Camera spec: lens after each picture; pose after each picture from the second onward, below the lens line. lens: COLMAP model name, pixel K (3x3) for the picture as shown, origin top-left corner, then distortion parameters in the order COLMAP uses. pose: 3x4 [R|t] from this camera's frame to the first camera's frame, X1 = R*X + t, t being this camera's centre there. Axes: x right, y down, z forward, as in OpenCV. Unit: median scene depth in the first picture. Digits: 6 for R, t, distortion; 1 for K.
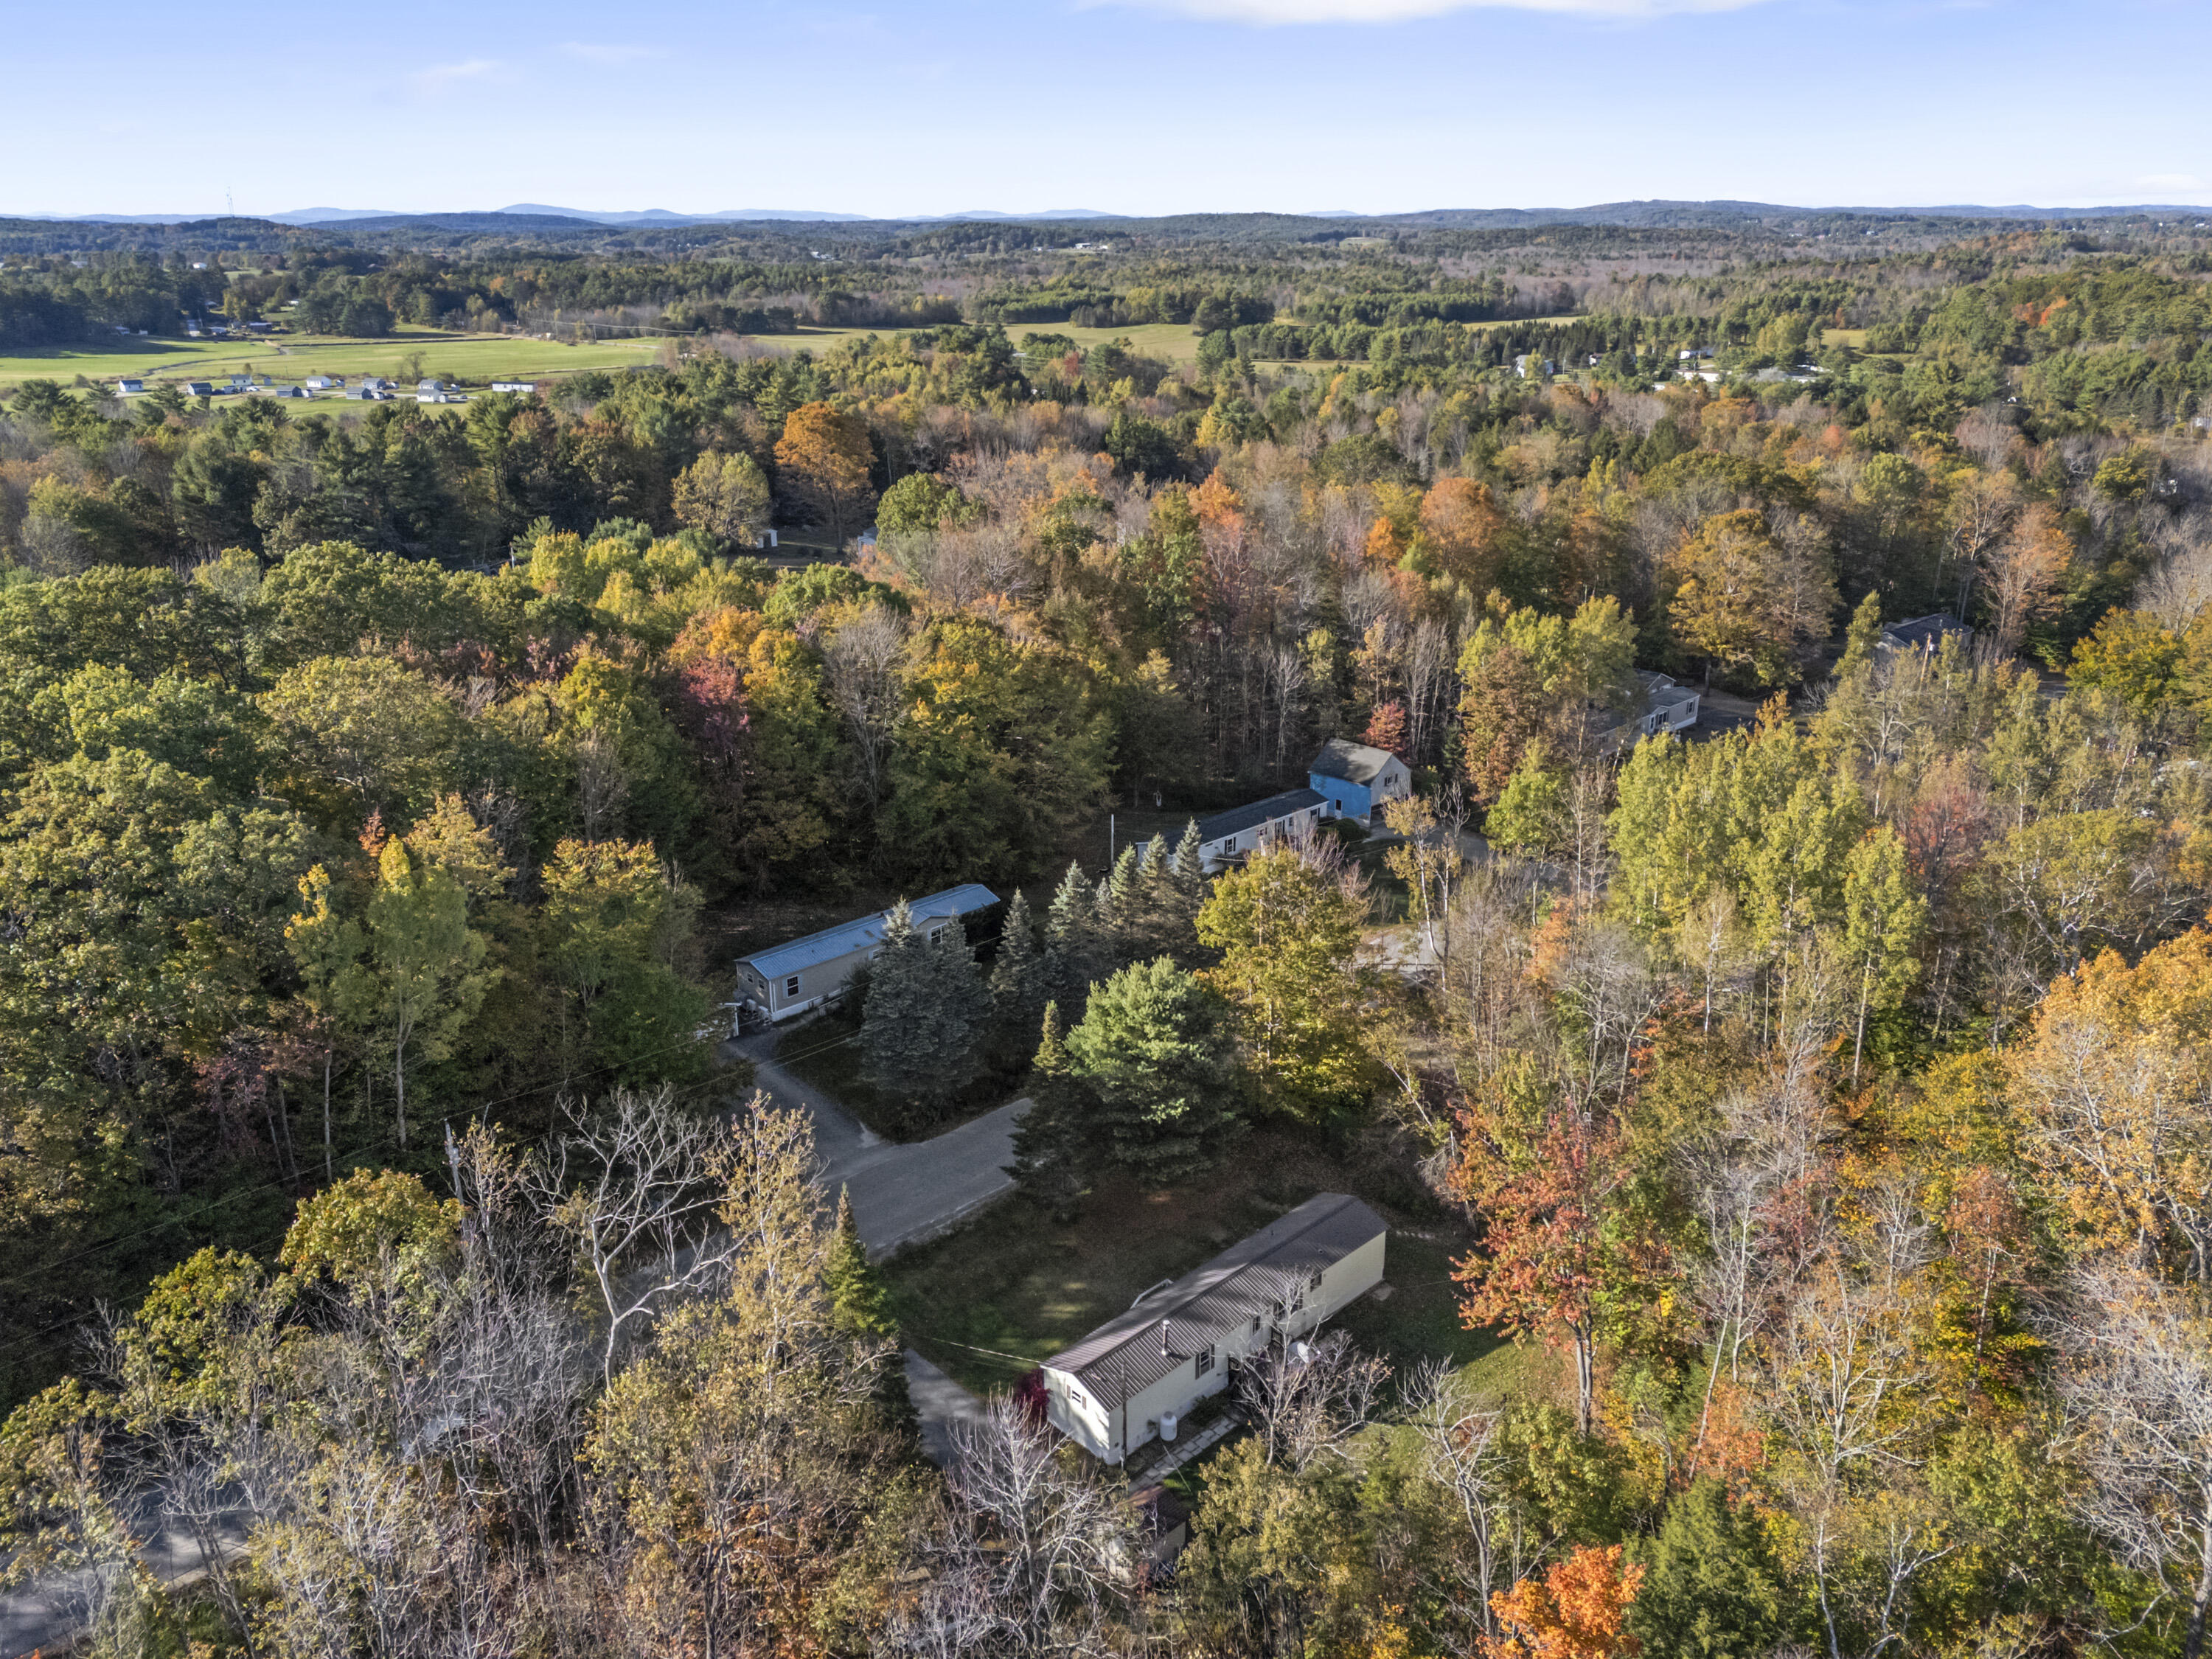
lens RADIAL K [[1632.7, 0, 1106.0], [0, 1632.7, 829.5], [0, 0, 1]] dist [0.072924, -0.064291]
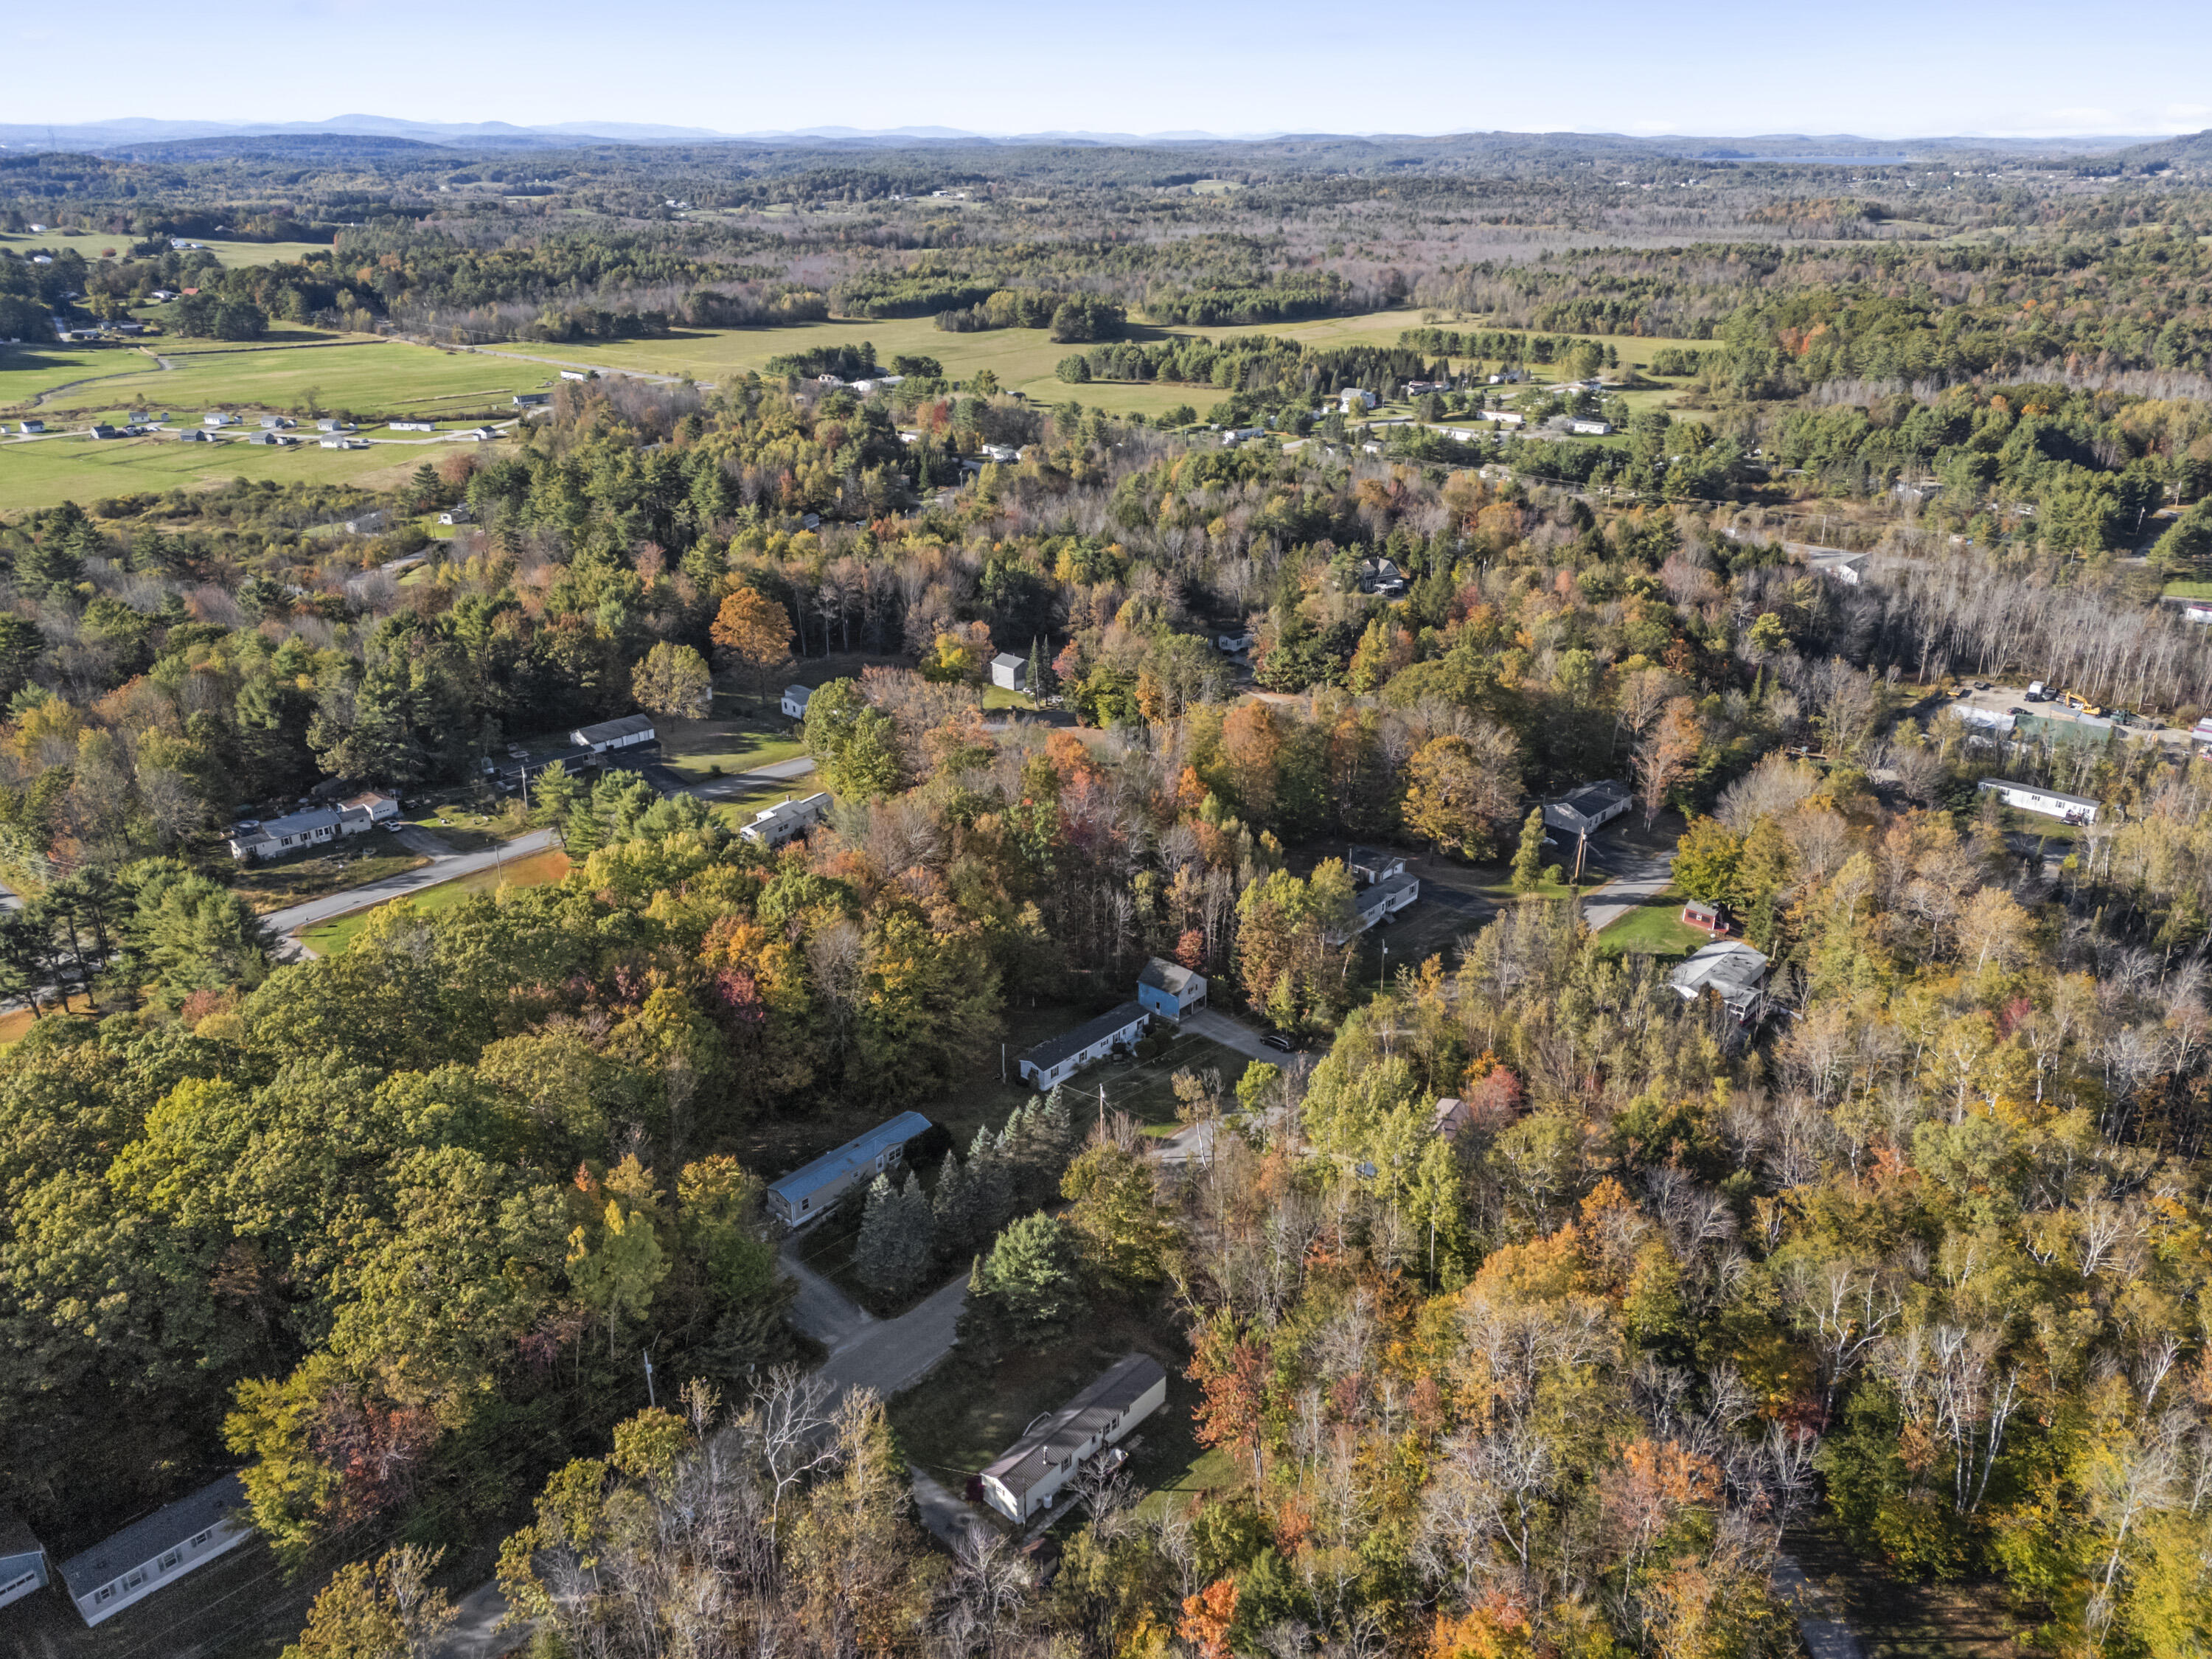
lens RADIAL K [[1591.0, 0, 1106.0], [0, 1591.0, 829.5], [0, 0, 1]] dist [0.069946, -0.058202]
pose [[0.996529, -0.022243, 0.080218, -0.012081], [0.018709, 0.998832, 0.044549, -0.223561], [-0.081115, -0.042893, 0.995781, -0.373012]]
